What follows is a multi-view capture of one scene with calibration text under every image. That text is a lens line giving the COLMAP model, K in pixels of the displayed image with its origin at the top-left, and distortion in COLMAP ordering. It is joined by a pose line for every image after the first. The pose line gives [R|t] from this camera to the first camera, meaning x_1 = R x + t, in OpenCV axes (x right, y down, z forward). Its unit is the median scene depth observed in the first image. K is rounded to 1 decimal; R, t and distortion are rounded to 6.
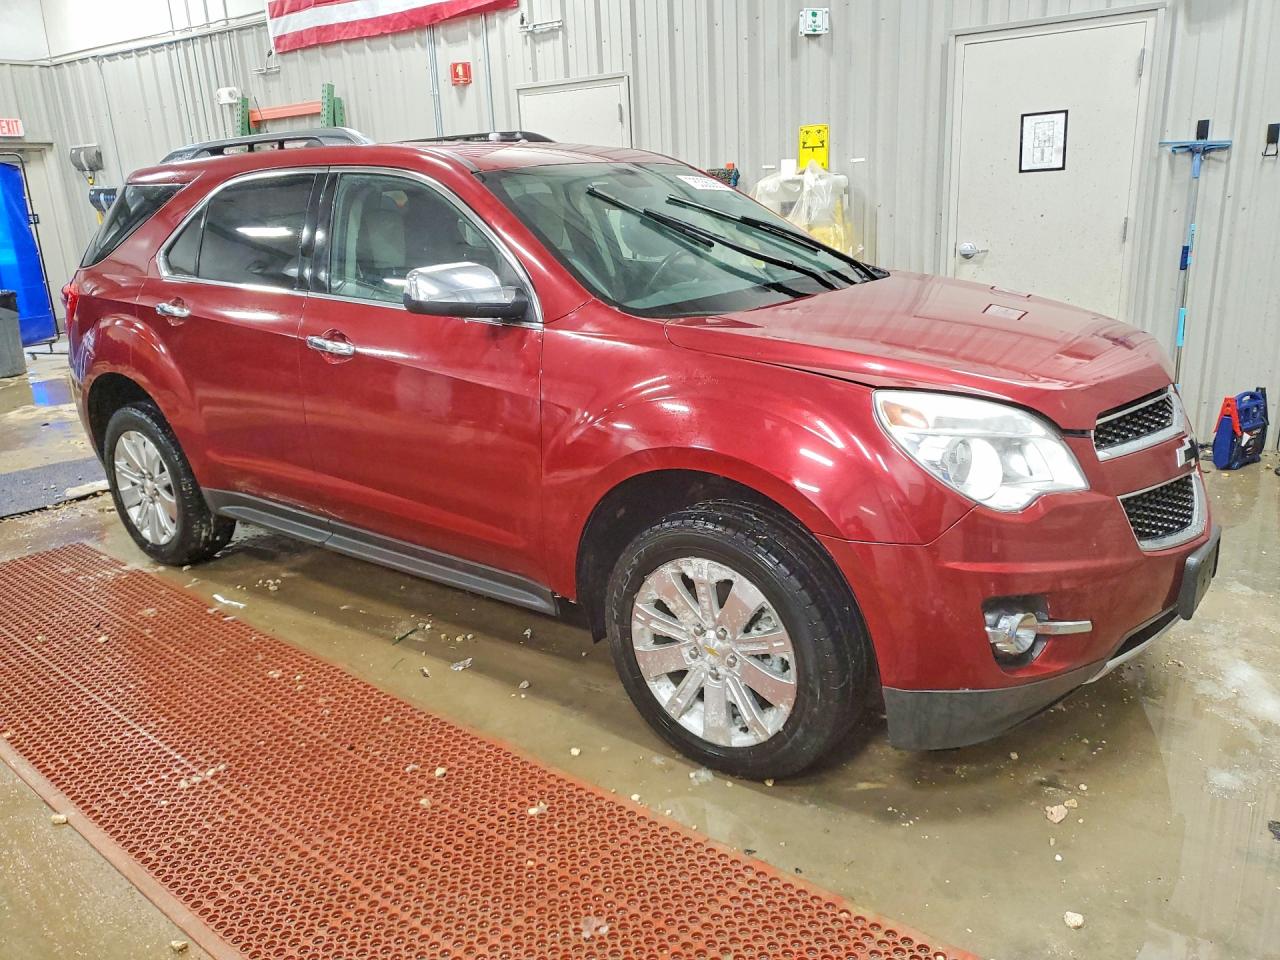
lens RADIAL K [[1007.1, 0, 650.7], [0, 1007.1, 482.3], [0, 0, 1]] dist [0.016153, 0.004739]
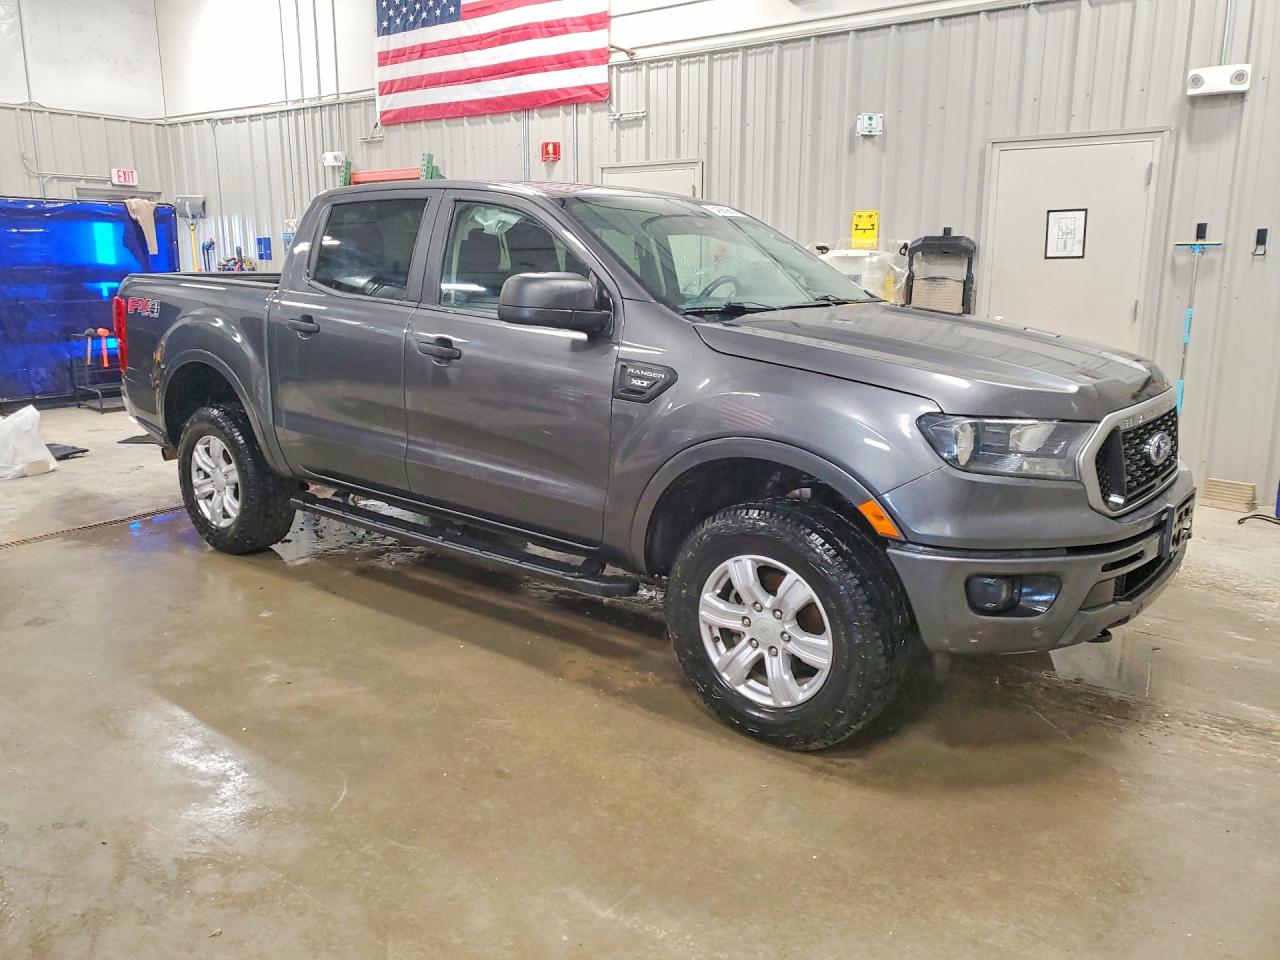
lens RADIAL K [[1007.1, 0, 650.0], [0, 1007.1, 461.4], [0, 0, 1]] dist [0.016153, 0.004739]
pose [[0.998793, 0.048343, -0.008704, -0.053038], [-0.048898, 0.995379, -0.082647, 0.034630], [0.004668, 0.082973, 0.996541, -0.111739]]
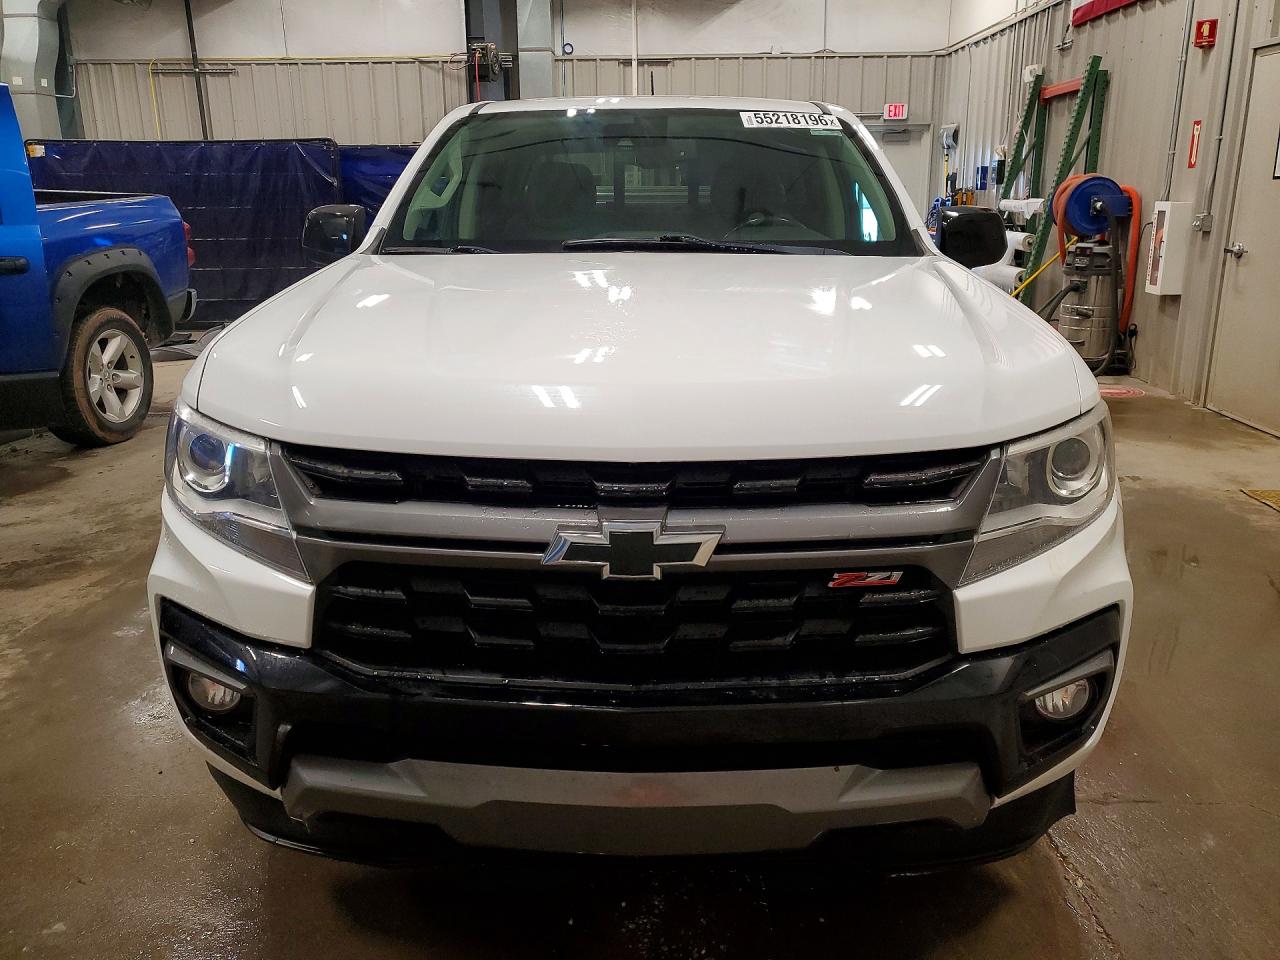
lens RADIAL K [[1007.1, 0, 638.2], [0, 1007.1, 454.4], [0, 0, 1]] dist [0.016153, 0.004739]
pose [[0.568373, 0.247715, -0.784595, 0.308247], [-0.251667, 0.960238, 0.120858, -0.059947], [0.783337, 0.128764, 0.608114, 0.183820]]
